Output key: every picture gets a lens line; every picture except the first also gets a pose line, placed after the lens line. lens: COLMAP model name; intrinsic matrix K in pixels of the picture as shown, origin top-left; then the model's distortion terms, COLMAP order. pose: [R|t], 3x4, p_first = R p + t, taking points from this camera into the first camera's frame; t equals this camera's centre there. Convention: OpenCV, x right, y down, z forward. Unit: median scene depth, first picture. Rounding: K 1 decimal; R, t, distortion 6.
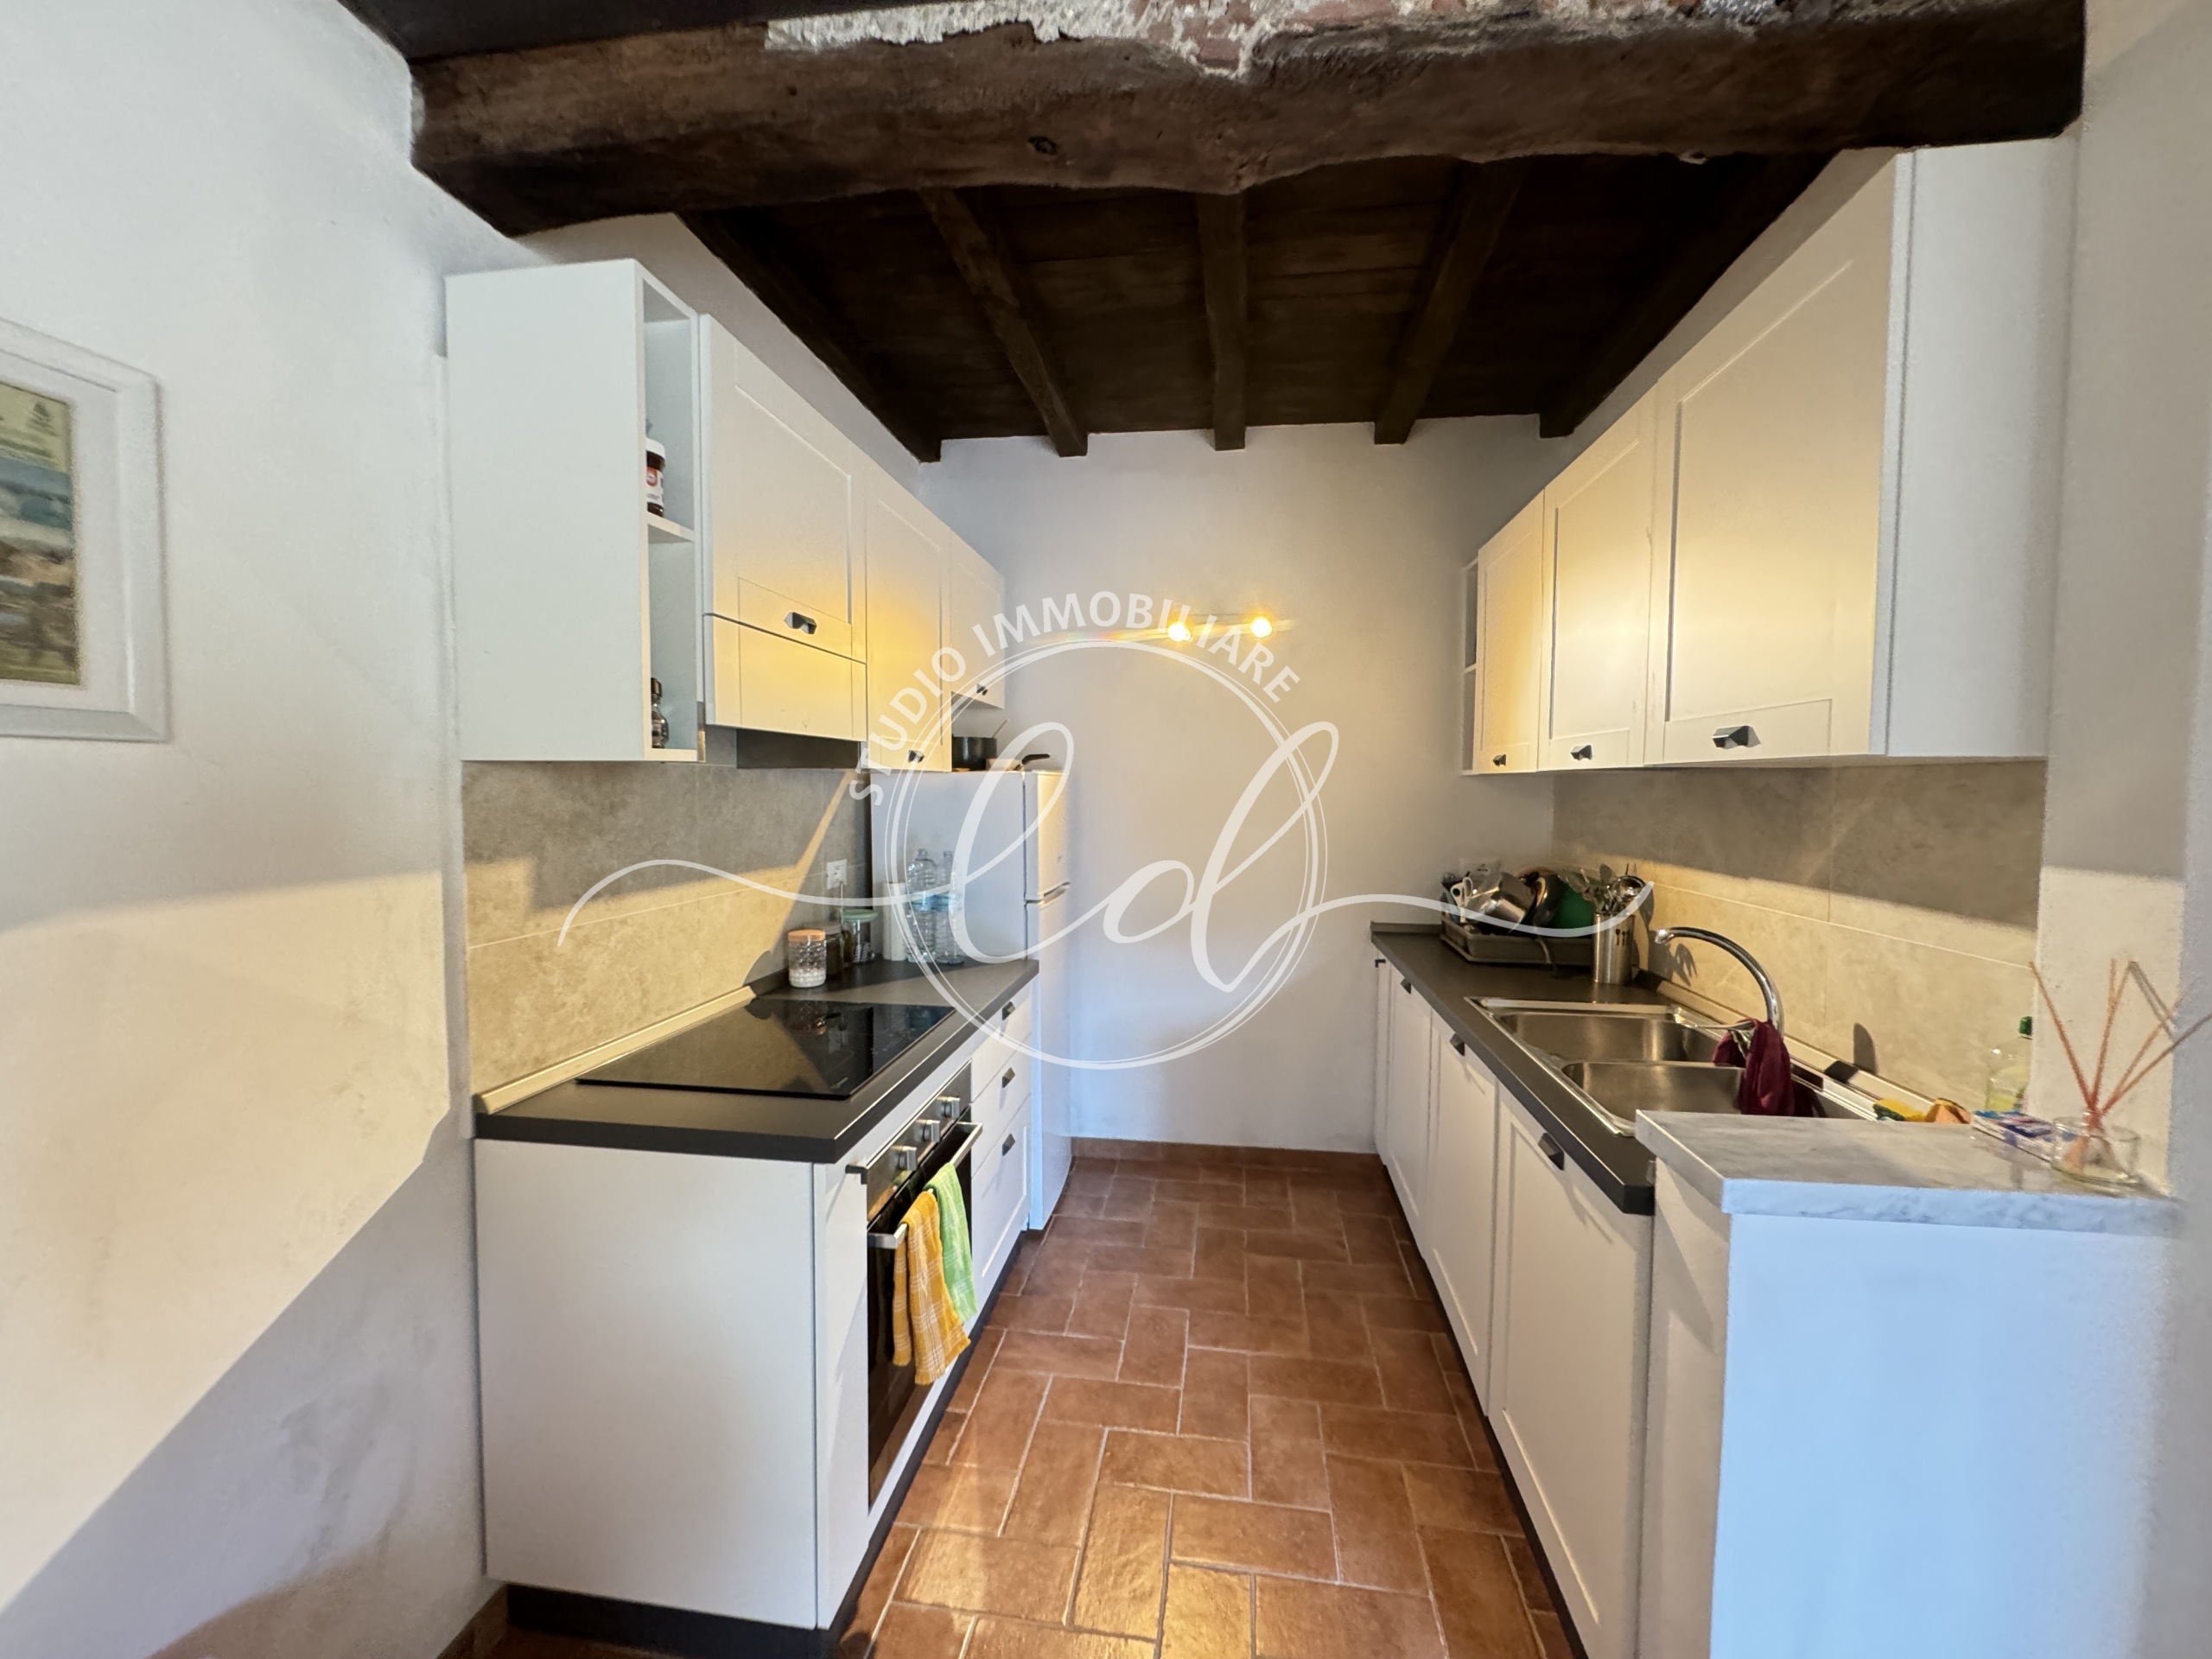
lens RADIAL K [[883.2, 0, 1108.2], [0, 883.2, 826.5], [0, 0, 1]] dist [-0.004056, 0.000432]
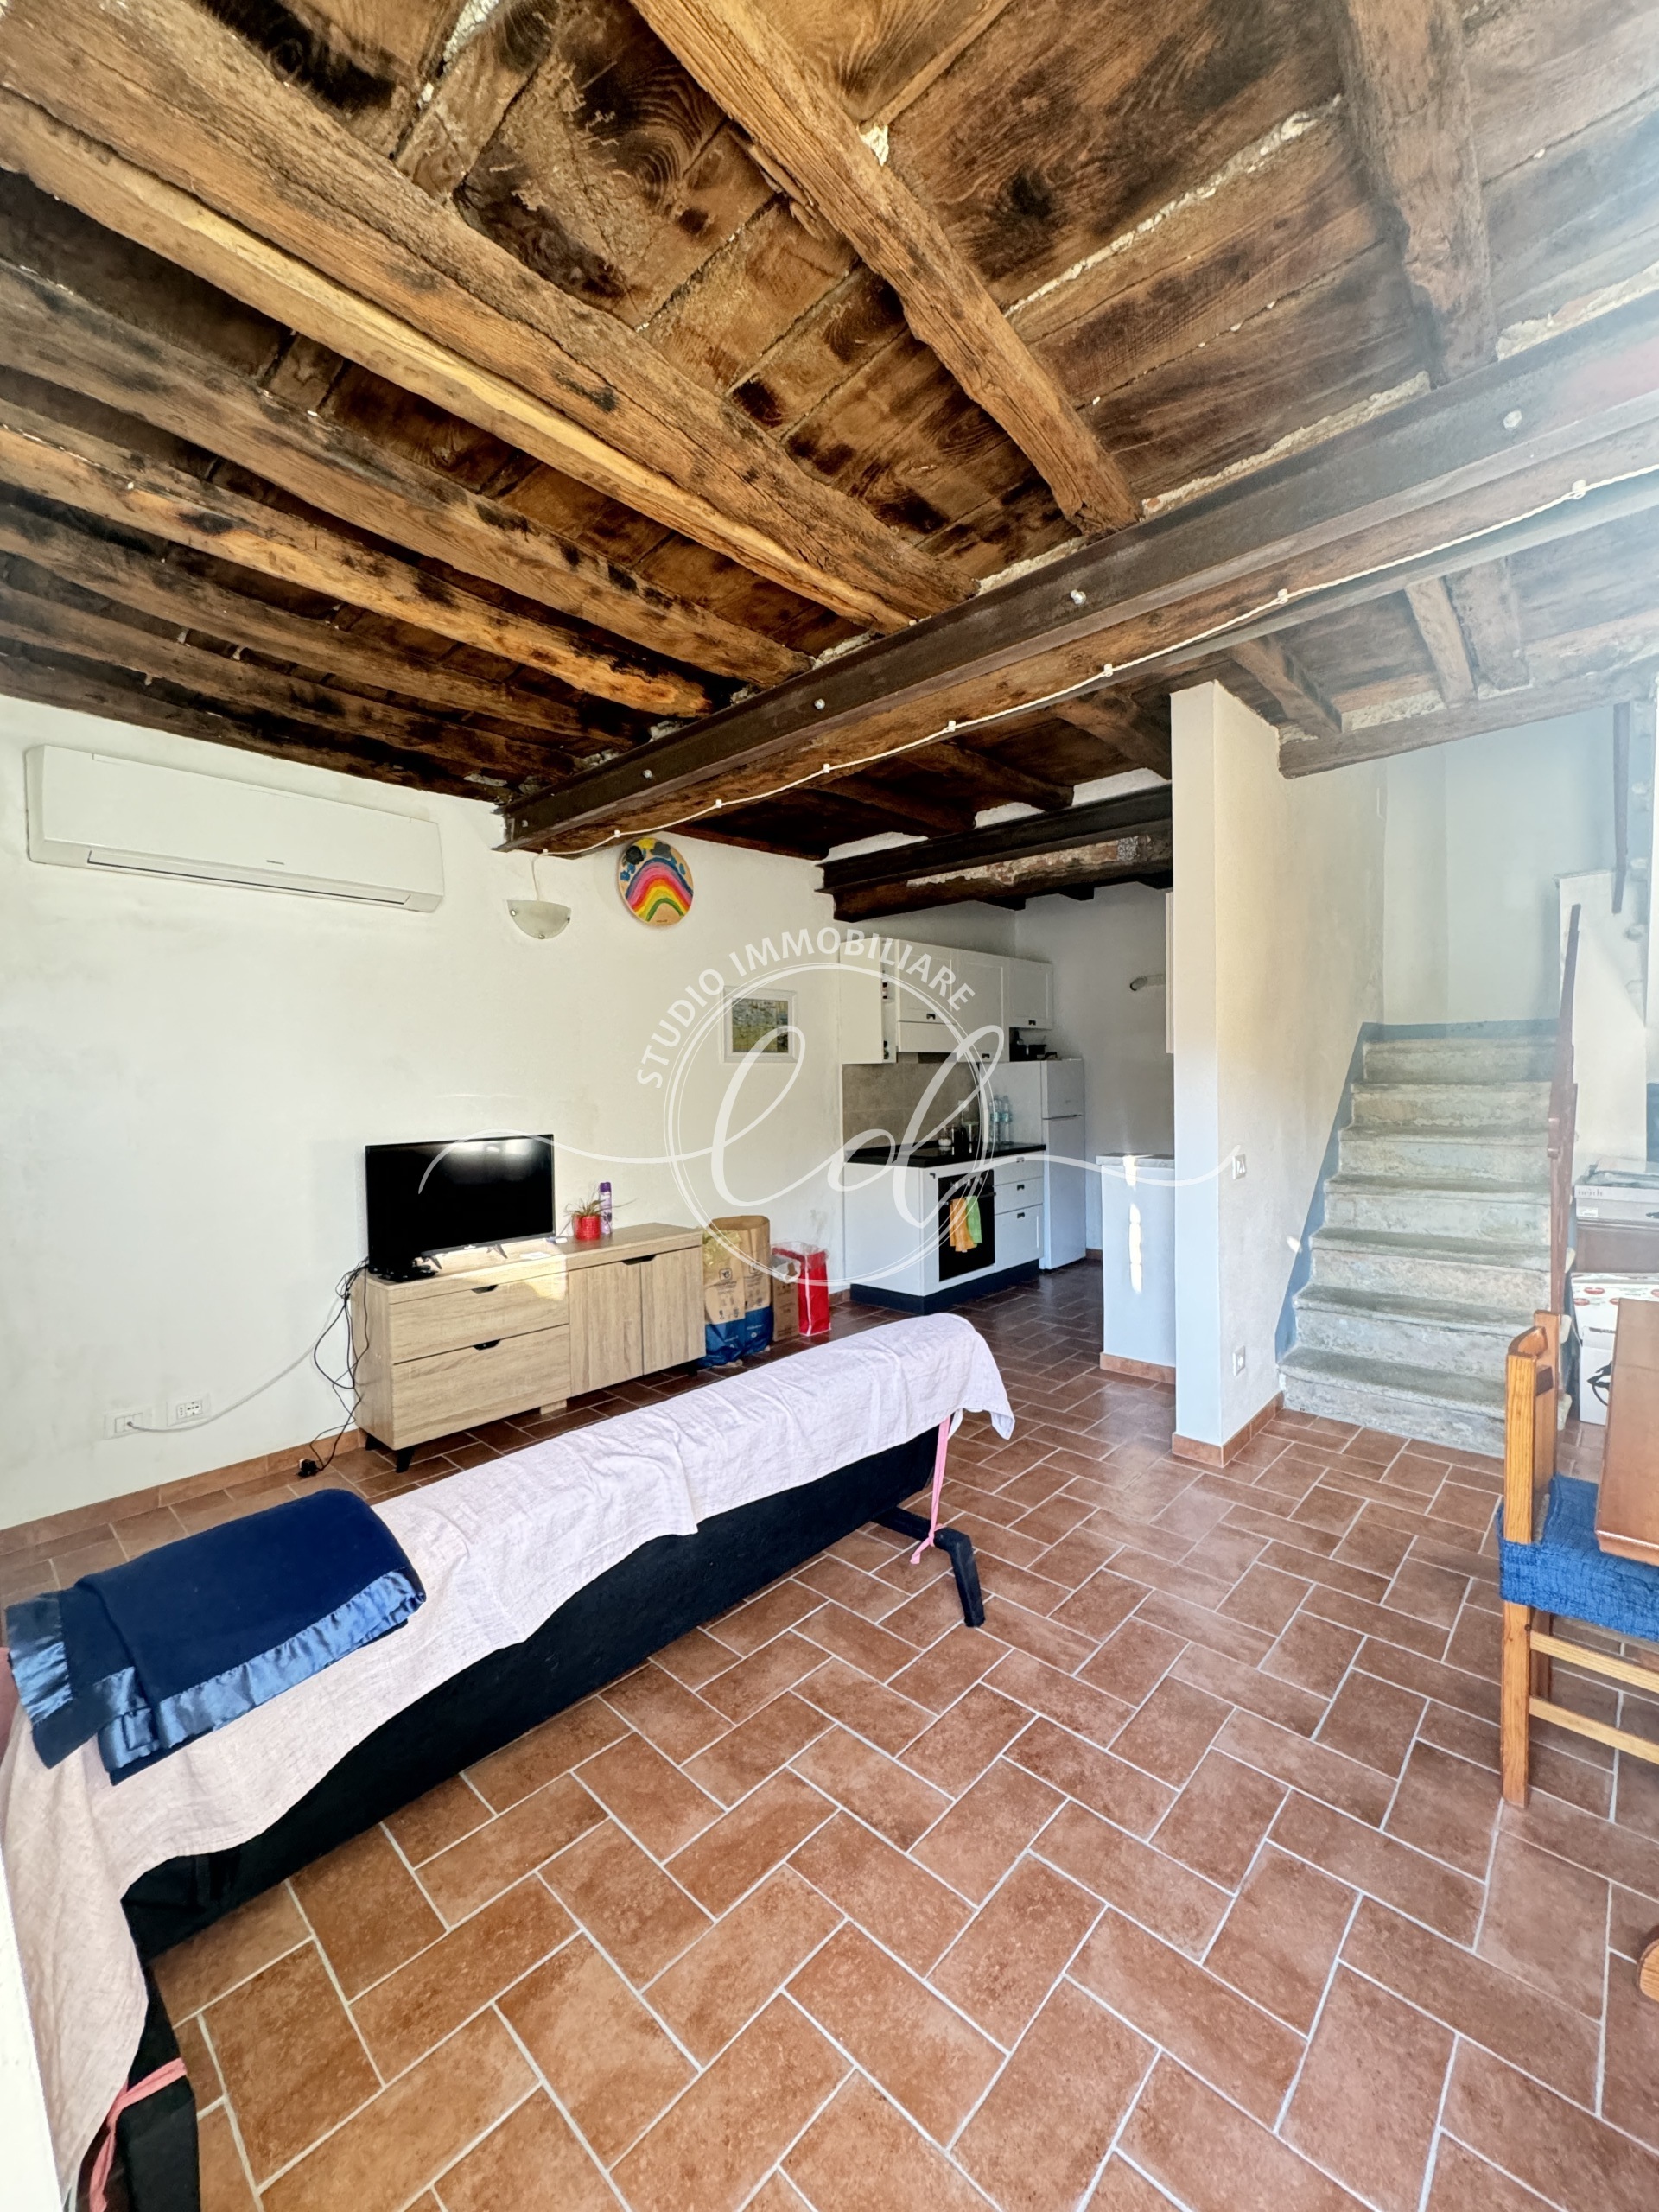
lens RADIAL K [[883.2, 0, 825.8], [0, 883.2, 1098.9], [0, 0, 1]] dist [-0.004056, 0.000432]
pose [[0.821898, 0.001173, -0.569634, 1.475303], [-0.010406, 0.999862, -0.012956, 0.134397], [0.569540, 0.016576, 0.821796, -2.308997]]
